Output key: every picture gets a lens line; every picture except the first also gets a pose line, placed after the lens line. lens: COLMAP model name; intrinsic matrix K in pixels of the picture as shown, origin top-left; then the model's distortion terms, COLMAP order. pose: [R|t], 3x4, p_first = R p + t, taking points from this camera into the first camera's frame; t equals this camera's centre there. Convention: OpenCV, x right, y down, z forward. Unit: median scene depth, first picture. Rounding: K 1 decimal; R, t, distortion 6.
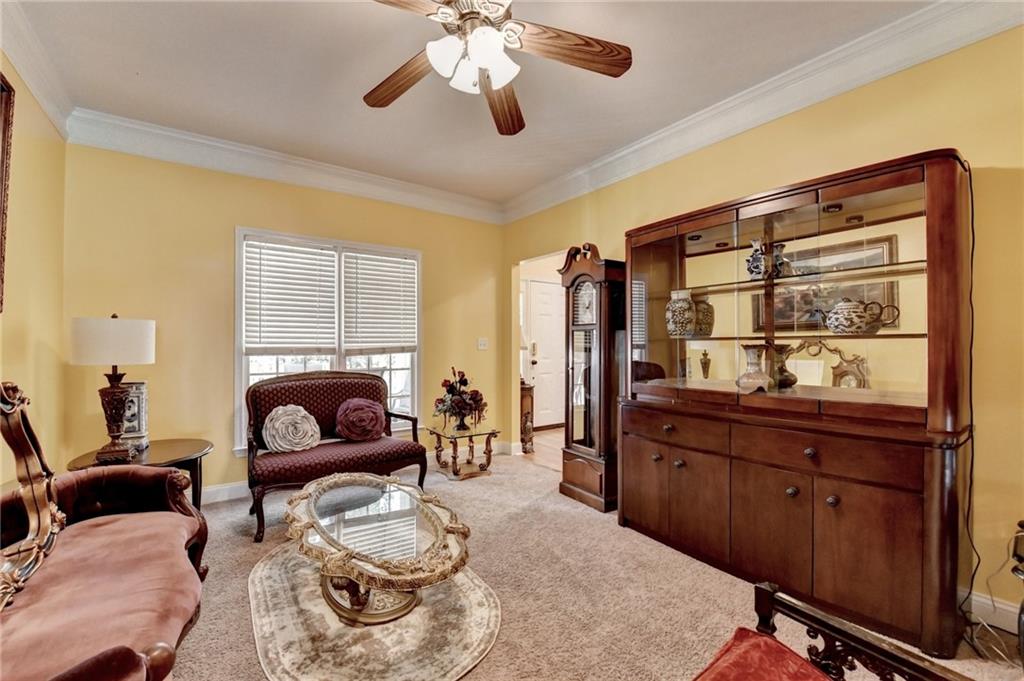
lens RADIAL K [[440.7, 0, 507.9], [0, 440.7, 340.1], [0, 0, 1]] dist [-0.018996, -0.000470]
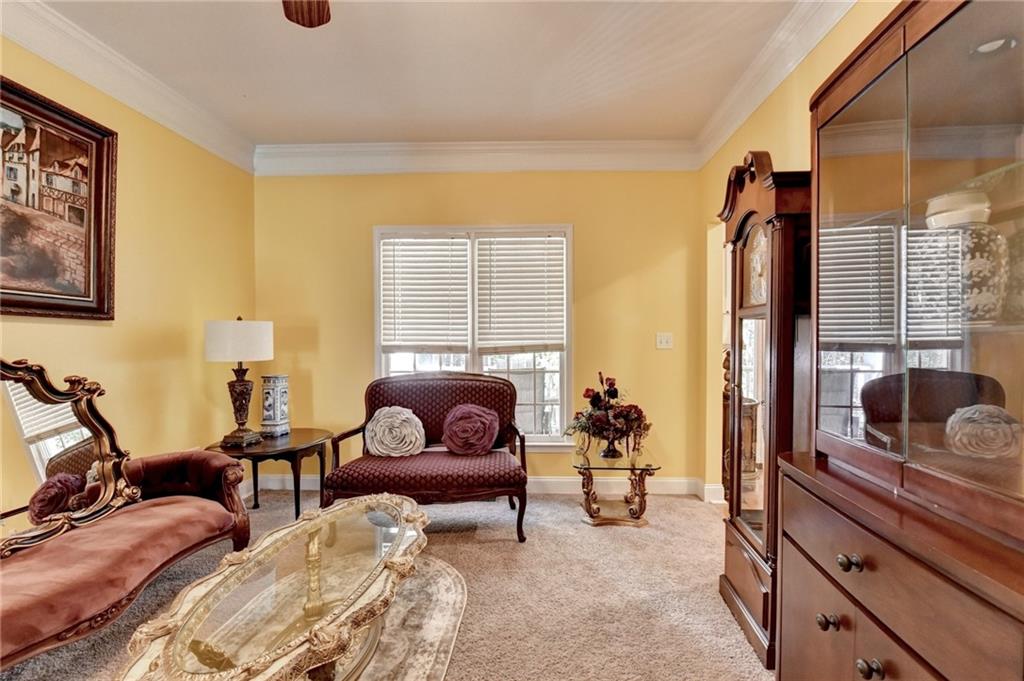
lens RADIAL K [[440.7, 0, 514.0], [0, 440.7, 346.8], [0, 0, 1]] dist [-0.018996, -0.000470]
pose [[0.790645, 0.007914, -0.612224, 0.236164], [0.008496, 0.999678, 0.023895, -0.001212], [0.612216, -0.024093, 0.790323, 0.340008]]
